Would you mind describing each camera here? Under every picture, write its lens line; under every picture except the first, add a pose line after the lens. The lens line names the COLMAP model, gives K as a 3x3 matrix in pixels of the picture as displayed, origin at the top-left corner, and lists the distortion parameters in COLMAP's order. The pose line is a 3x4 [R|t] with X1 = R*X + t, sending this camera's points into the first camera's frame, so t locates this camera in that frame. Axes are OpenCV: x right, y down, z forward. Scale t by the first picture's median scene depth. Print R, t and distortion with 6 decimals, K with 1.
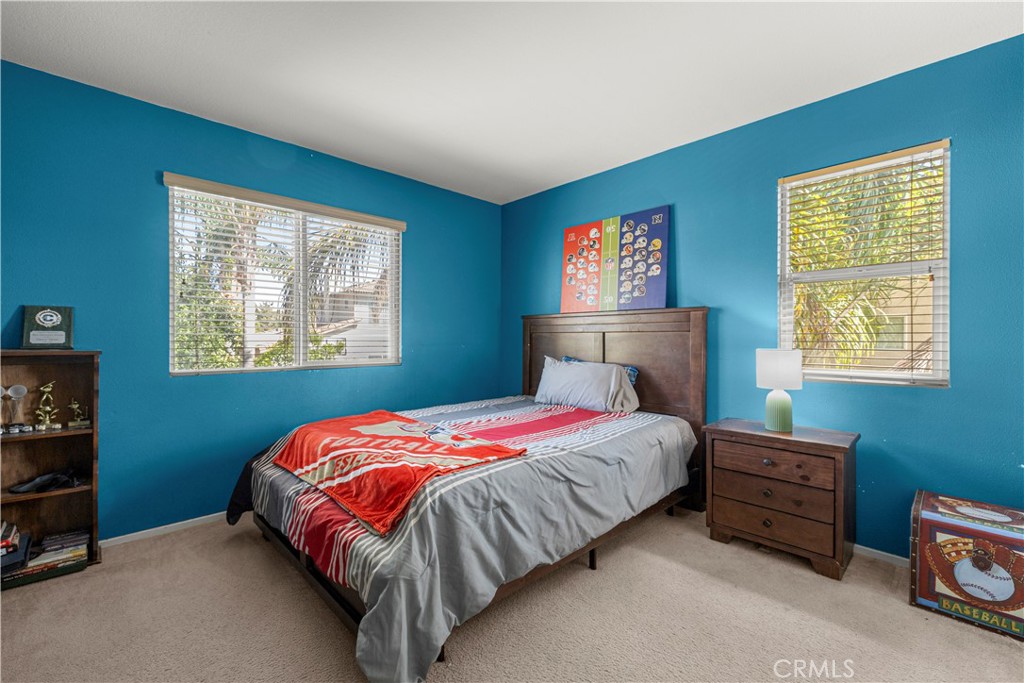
lens RADIAL K [[435.5, 0, 512.0], [0, 435.5, 341.5], [0, 0, 1]] dist [-0.000681, -0.000145]
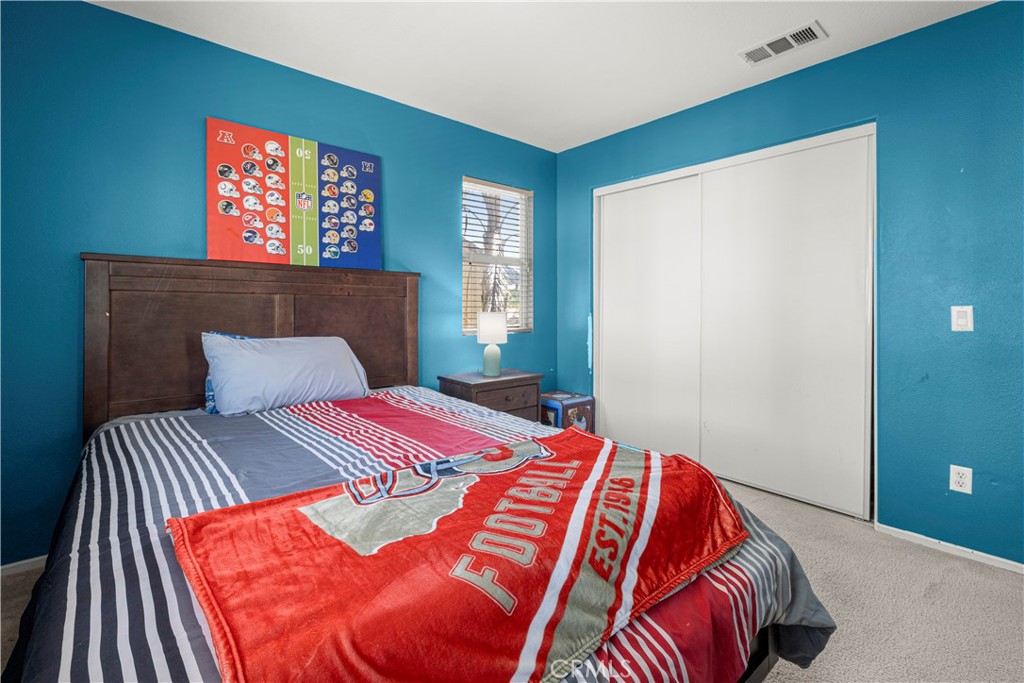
lens RADIAL K [[453.7, 0, 511.2], [0, 453.7, 309.9], [0, 0, 1]] dist [0.000667, 0.000035]
pose [[0.061578, -0.006854, 0.998079, -0.535893], [0.001227, 0.999976, 0.006791, -0.000307], [-0.998102, 0.000807, 0.061585, 0.629817]]
